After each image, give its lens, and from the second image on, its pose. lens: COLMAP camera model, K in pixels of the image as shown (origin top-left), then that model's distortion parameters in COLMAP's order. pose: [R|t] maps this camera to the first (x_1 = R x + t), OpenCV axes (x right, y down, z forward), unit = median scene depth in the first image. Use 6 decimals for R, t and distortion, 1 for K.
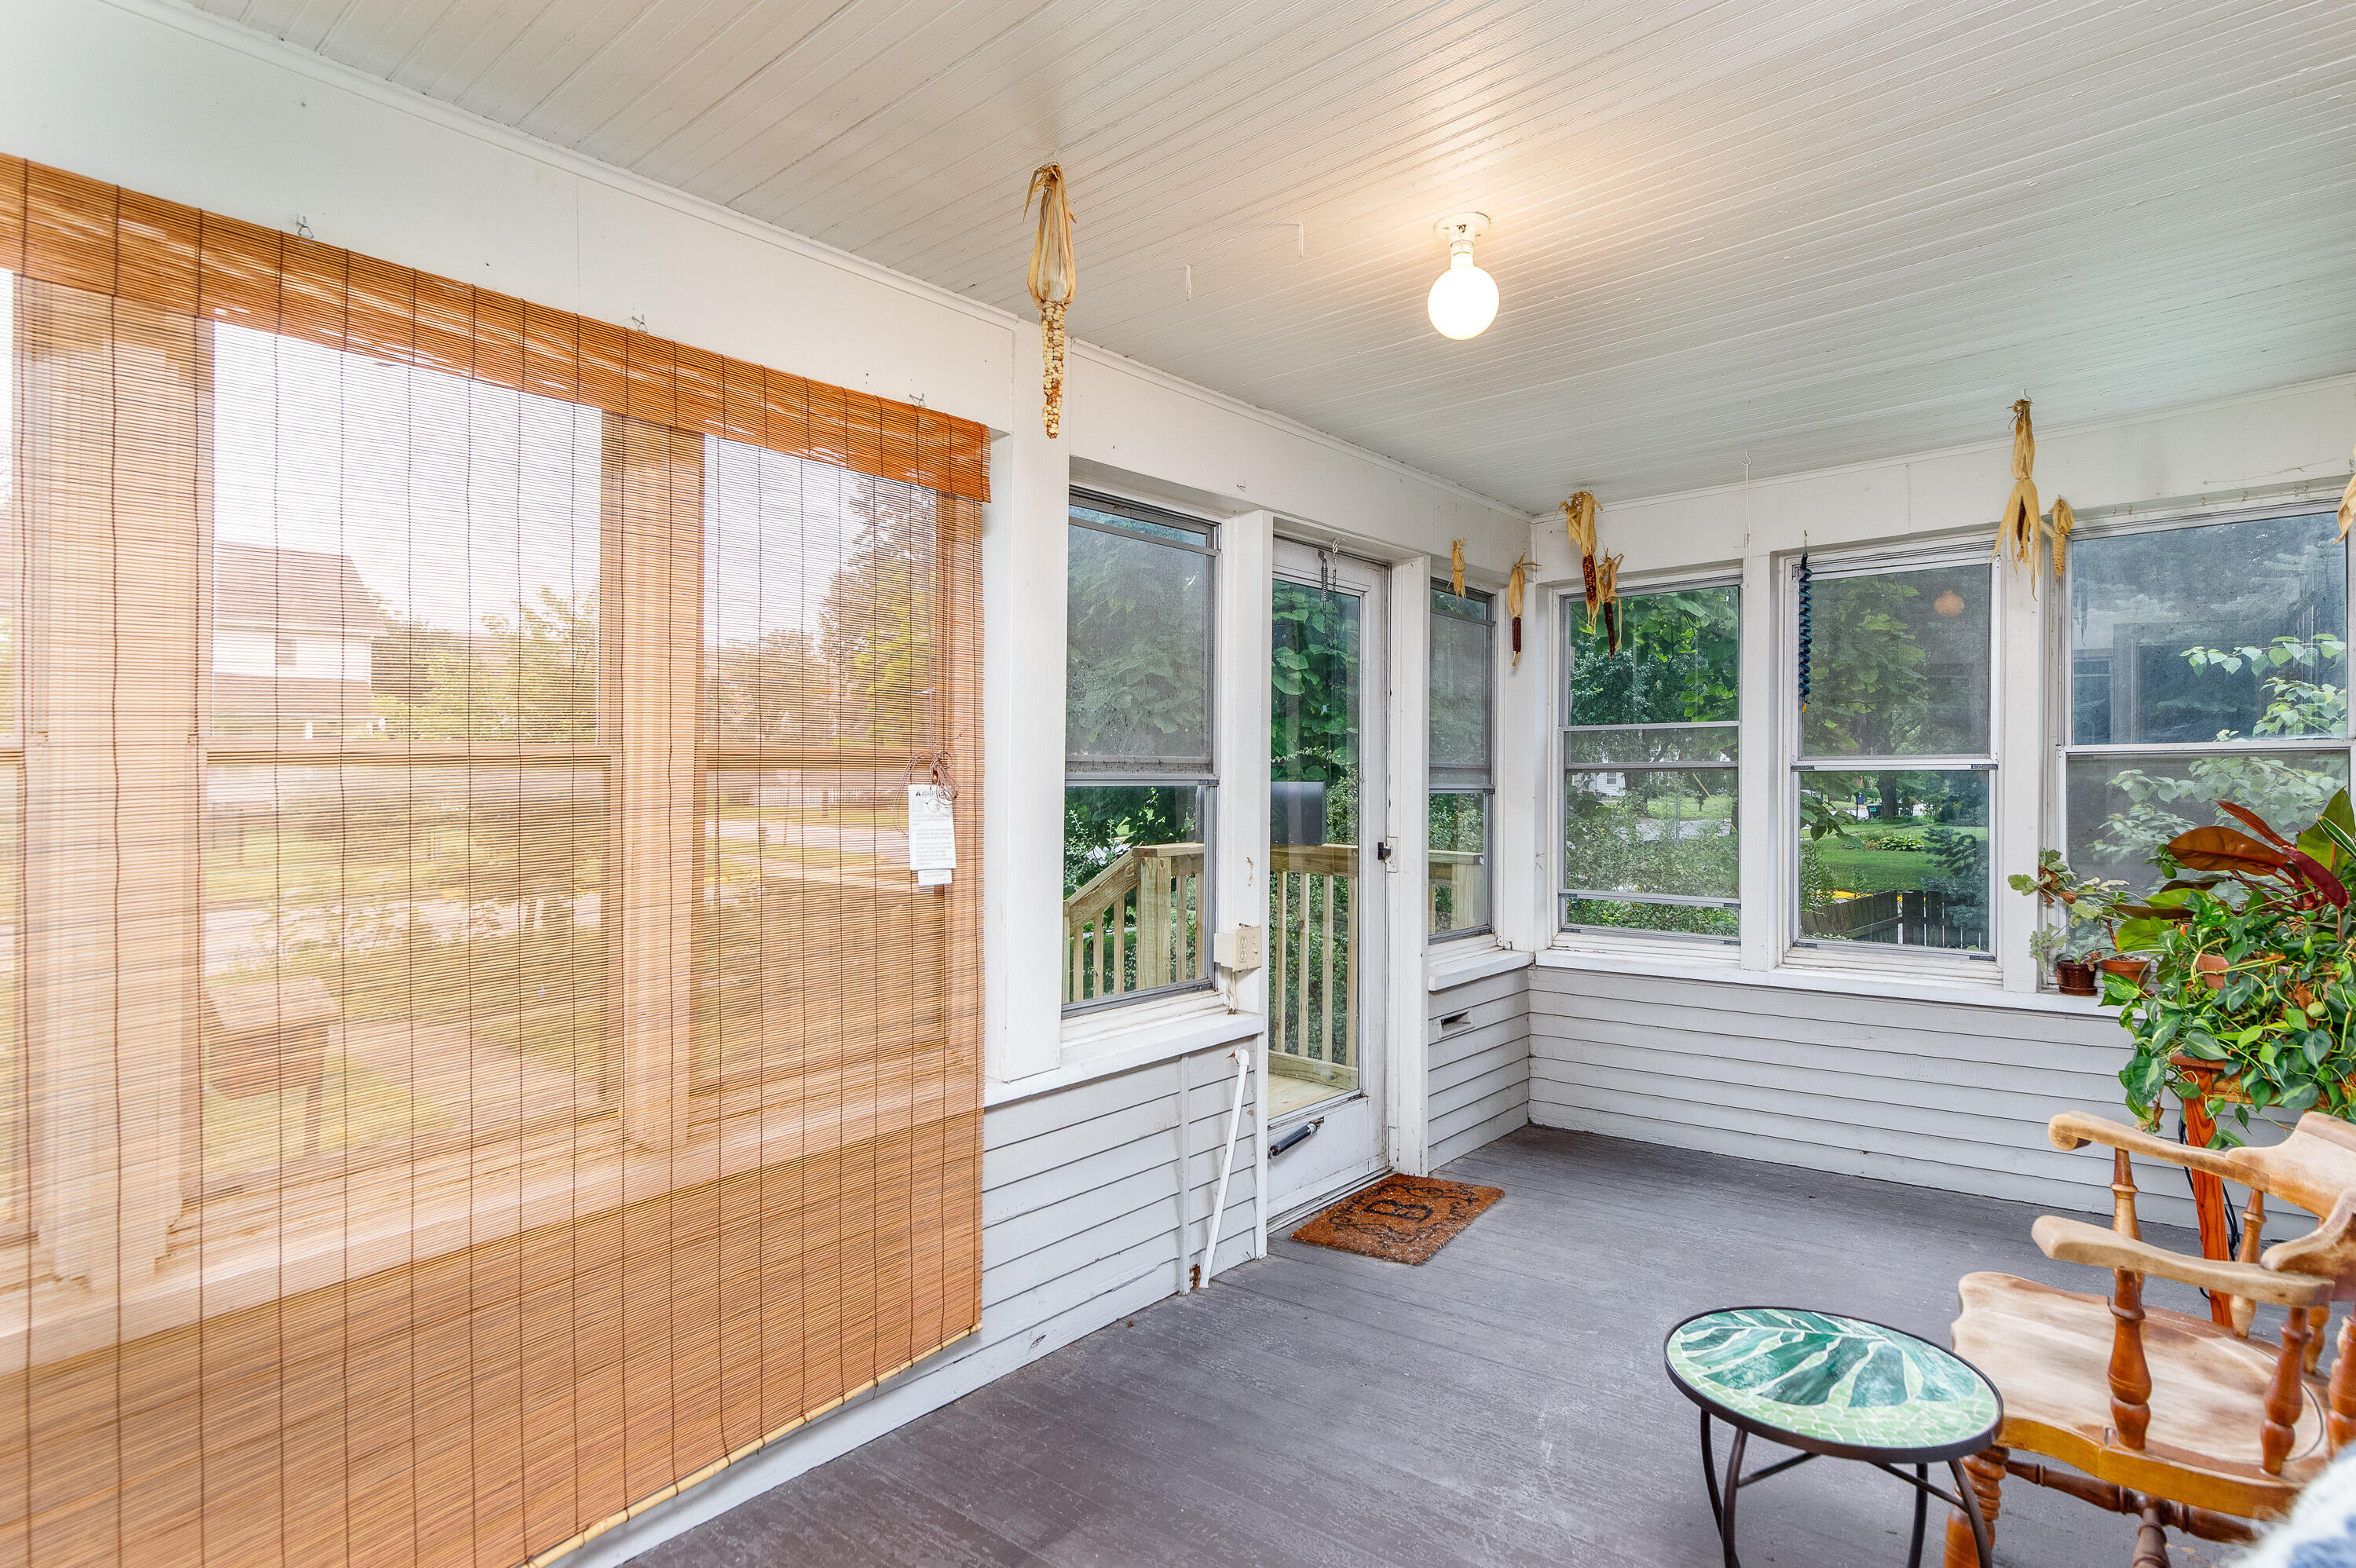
lens RADIAL K [[1161.4, 0, 1195.6], [0, 1161.4, 781.8], [0, 0, 1]] dist [0.002053, -0.000313]
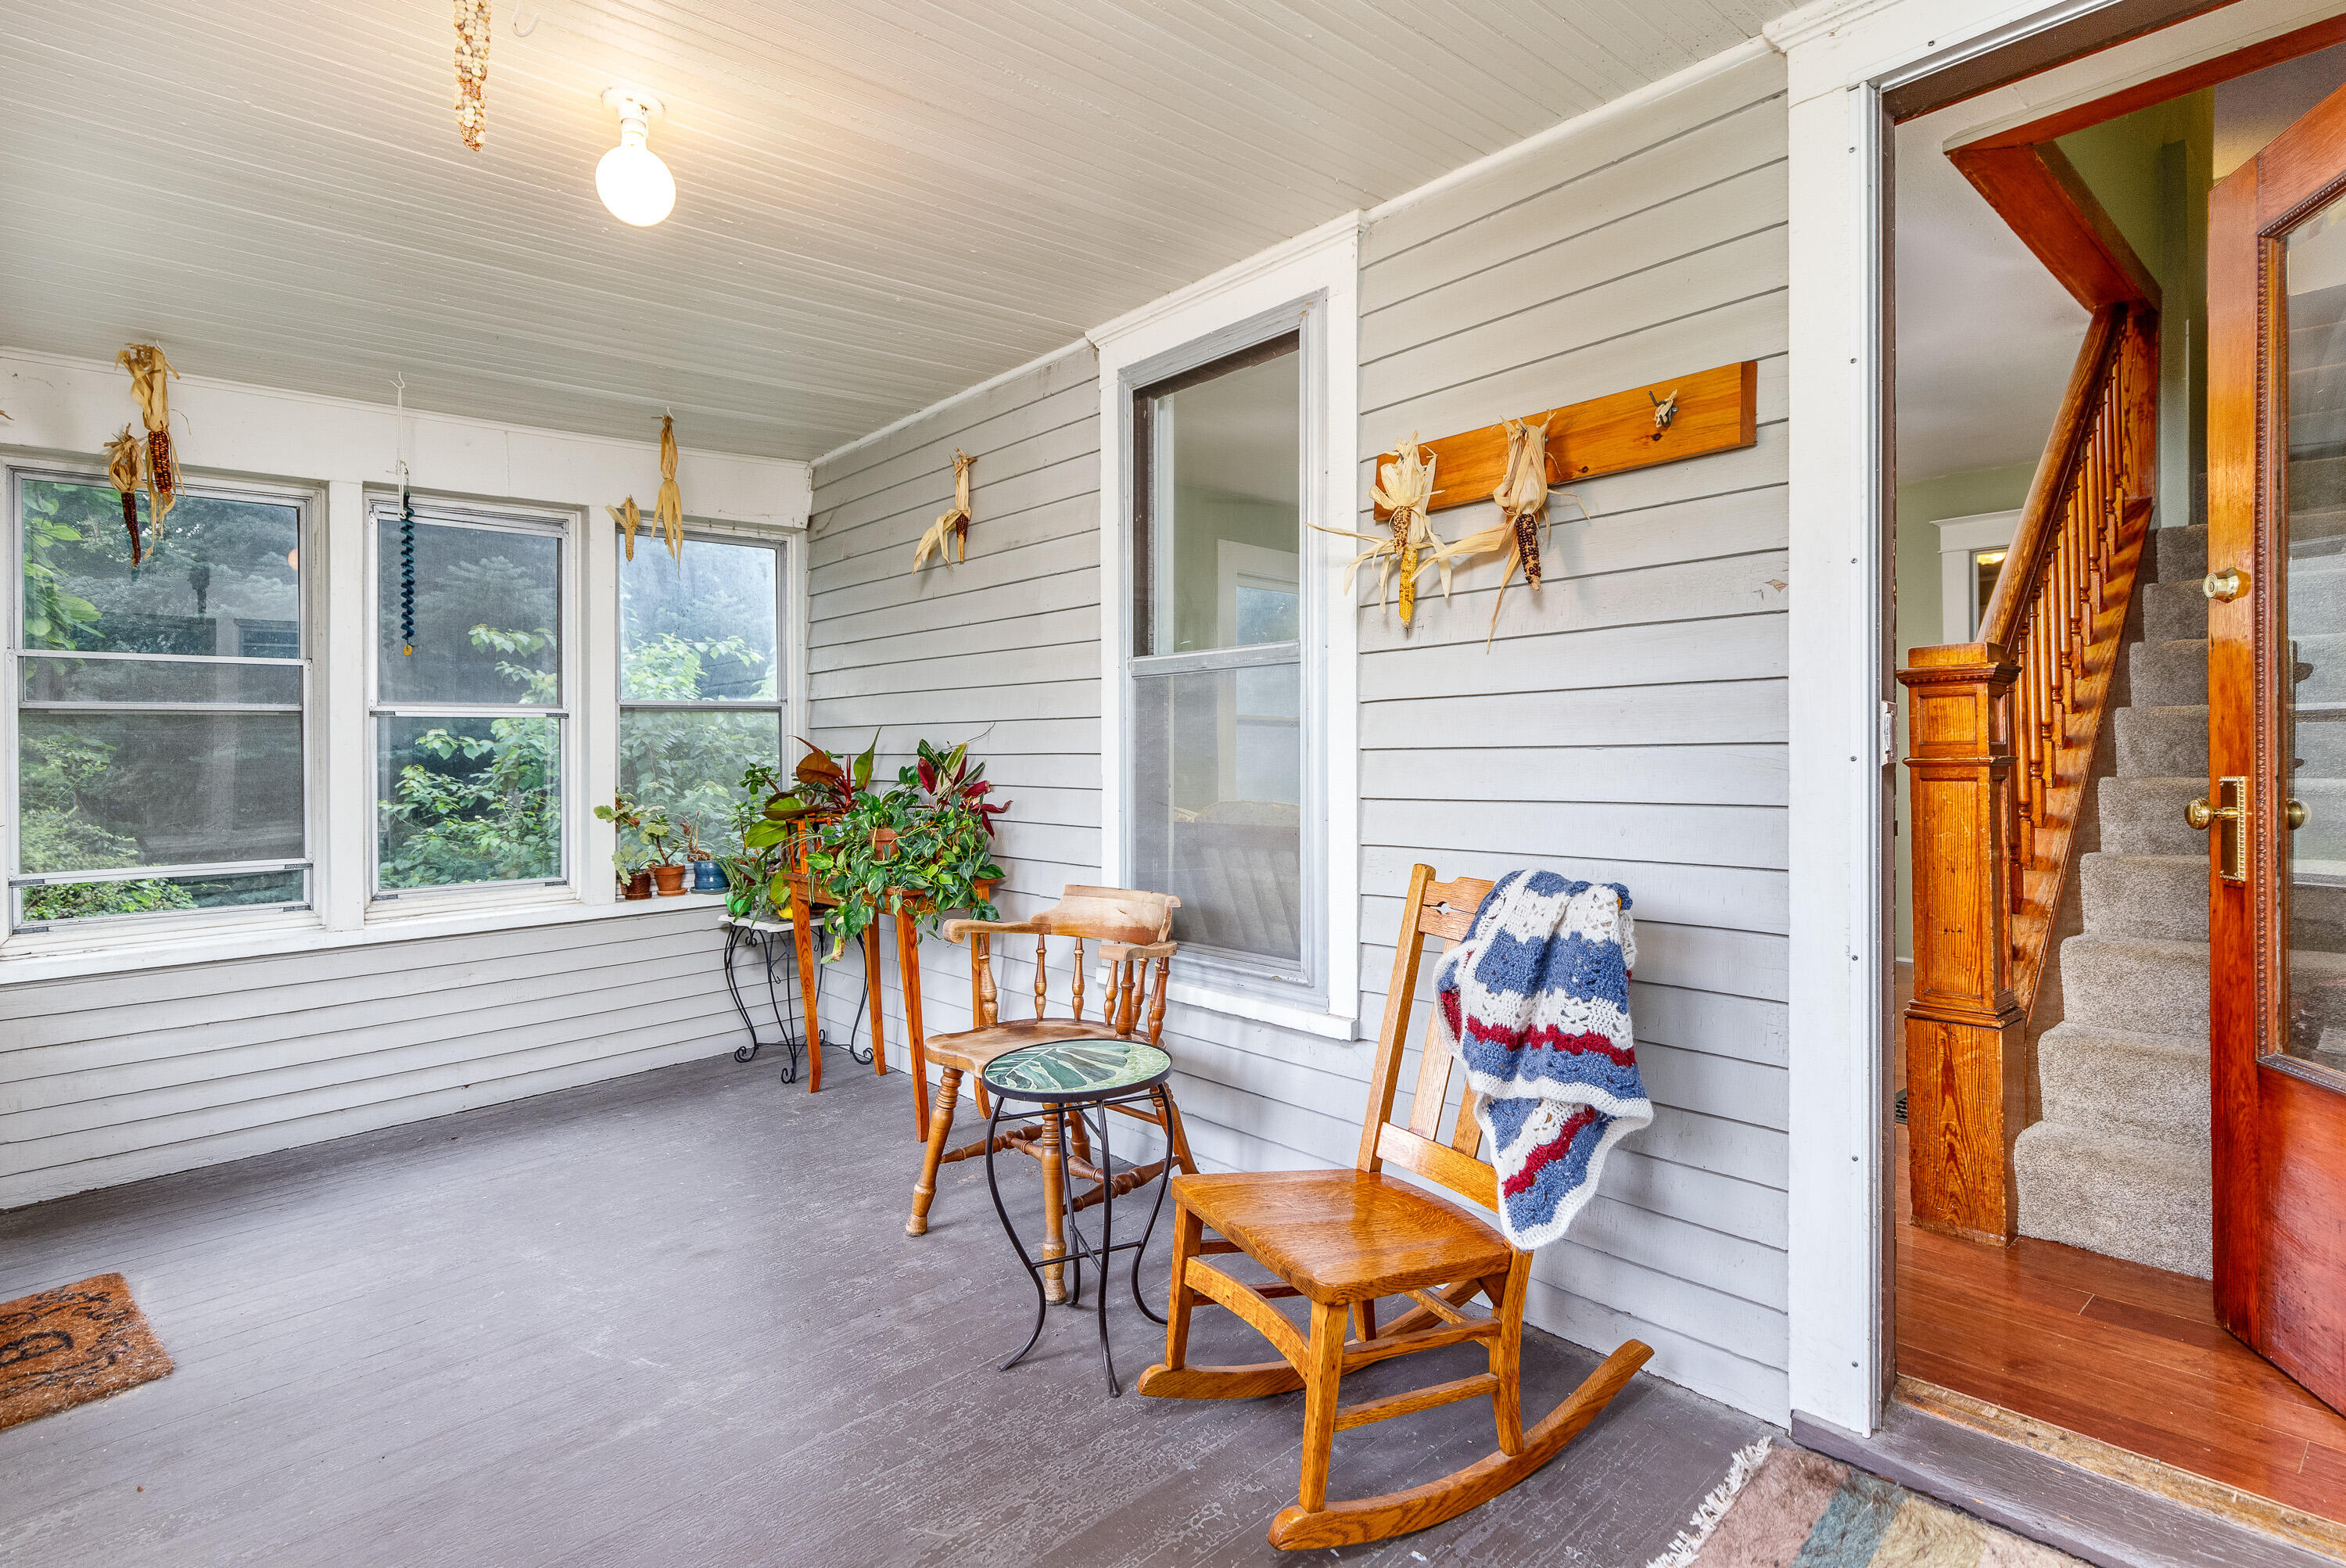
lens RADIAL K [[1156.6, 0, 1189.9], [0, 1156.6, 774.7], [0, 0, 1]] dist [0.002053, -0.000313]
pose [[0.139827, -0.021587, 0.989941, -0.357963], [0.009424, 0.999746, 0.020470, 0.027734], [-0.990131, 0.006467, 0.139995, 0.221944]]
